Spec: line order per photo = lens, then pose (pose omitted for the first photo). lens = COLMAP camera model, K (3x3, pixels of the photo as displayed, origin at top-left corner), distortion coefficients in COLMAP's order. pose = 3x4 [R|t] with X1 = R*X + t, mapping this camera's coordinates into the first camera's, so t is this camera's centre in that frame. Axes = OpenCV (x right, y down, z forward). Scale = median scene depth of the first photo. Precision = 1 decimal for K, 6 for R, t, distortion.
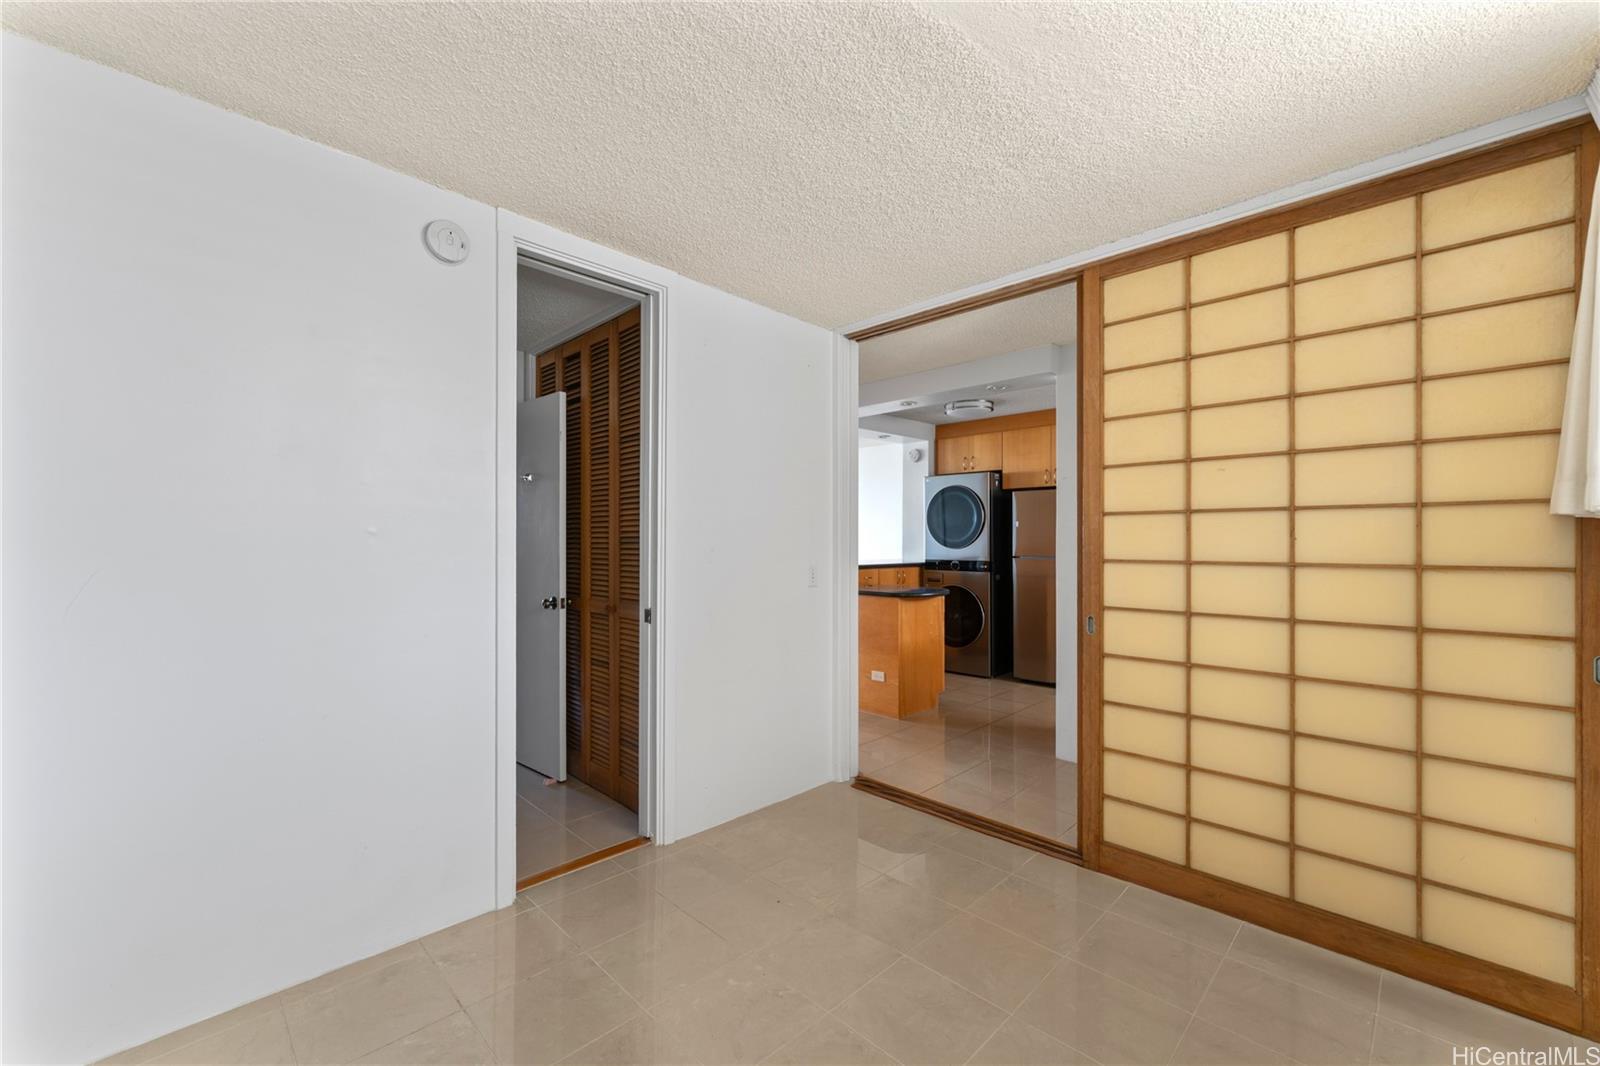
lens RADIAL K [[642.7, 0, 813.7], [0, 642.7, 539.7], [0, 0, 1]] dist [-0.002954, 0.000188]
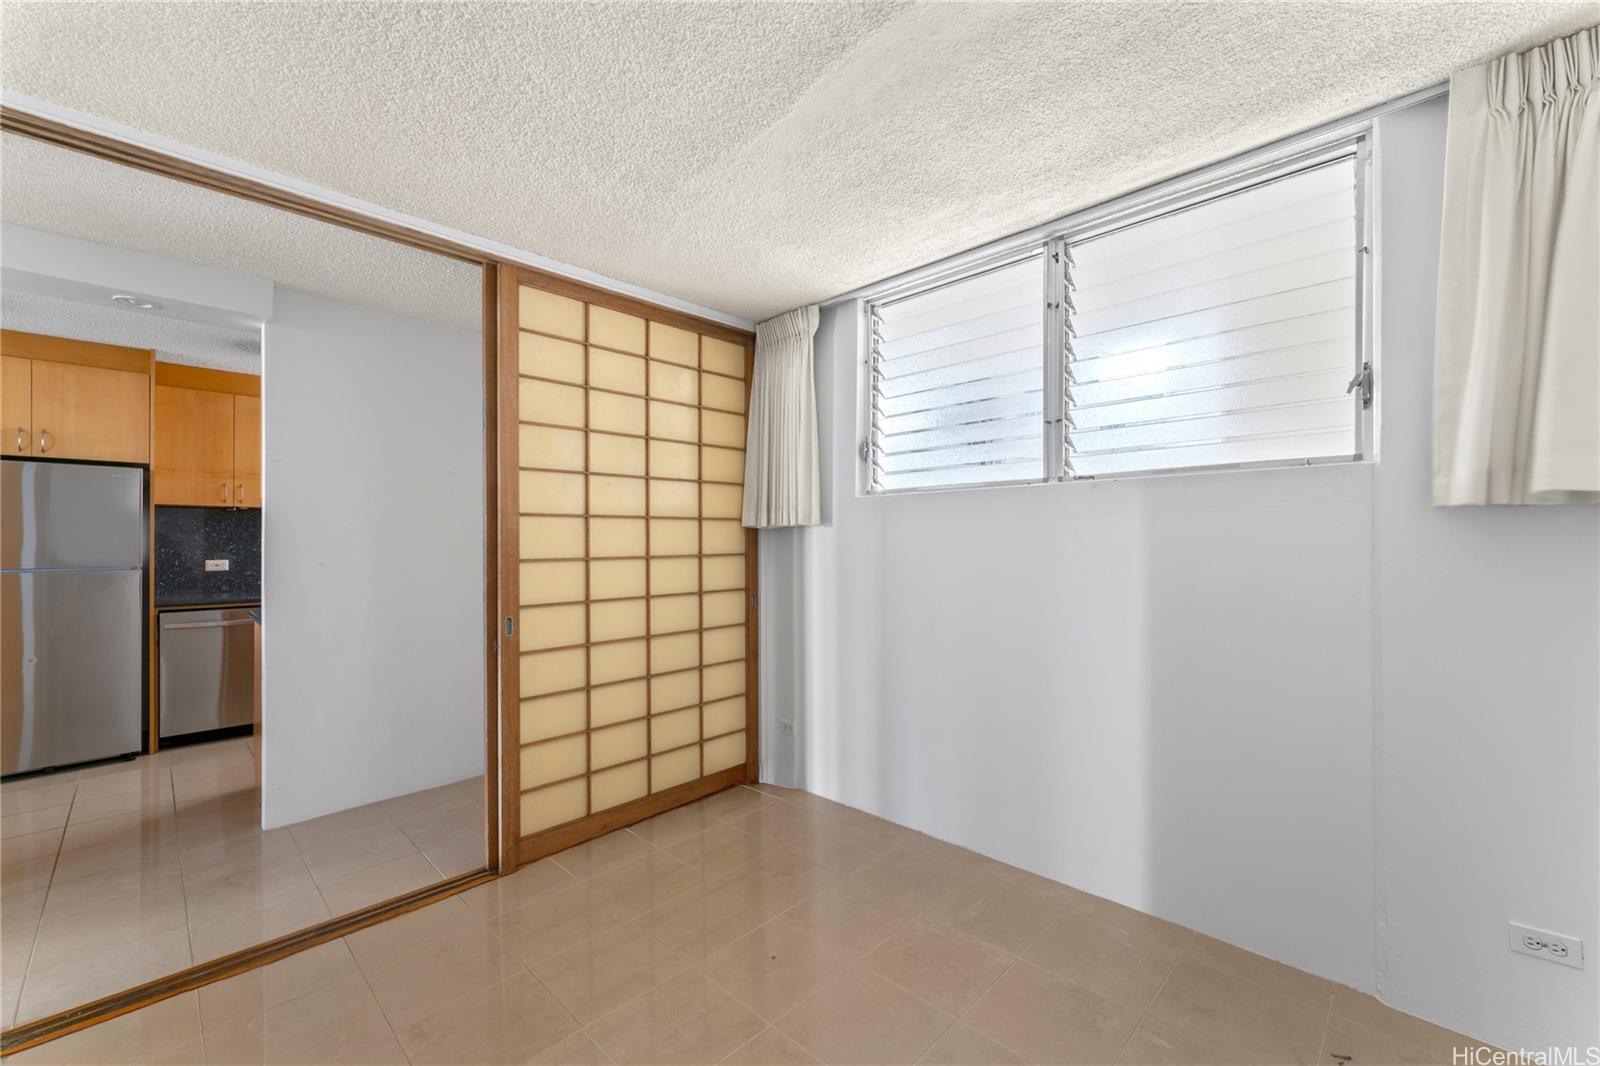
lens RADIAL K [[642.7, 0, 786.1], [0, 642.7, 538.2], [0, 0, 1]] dist [-0.002954, 0.000188]
pose [[0.013282, 0.001777, 0.999910, -0.588820], [0.002146, 0.999996, -0.001806, -0.000153], [-0.999909, 0.002170, 0.013278, 0.601876]]
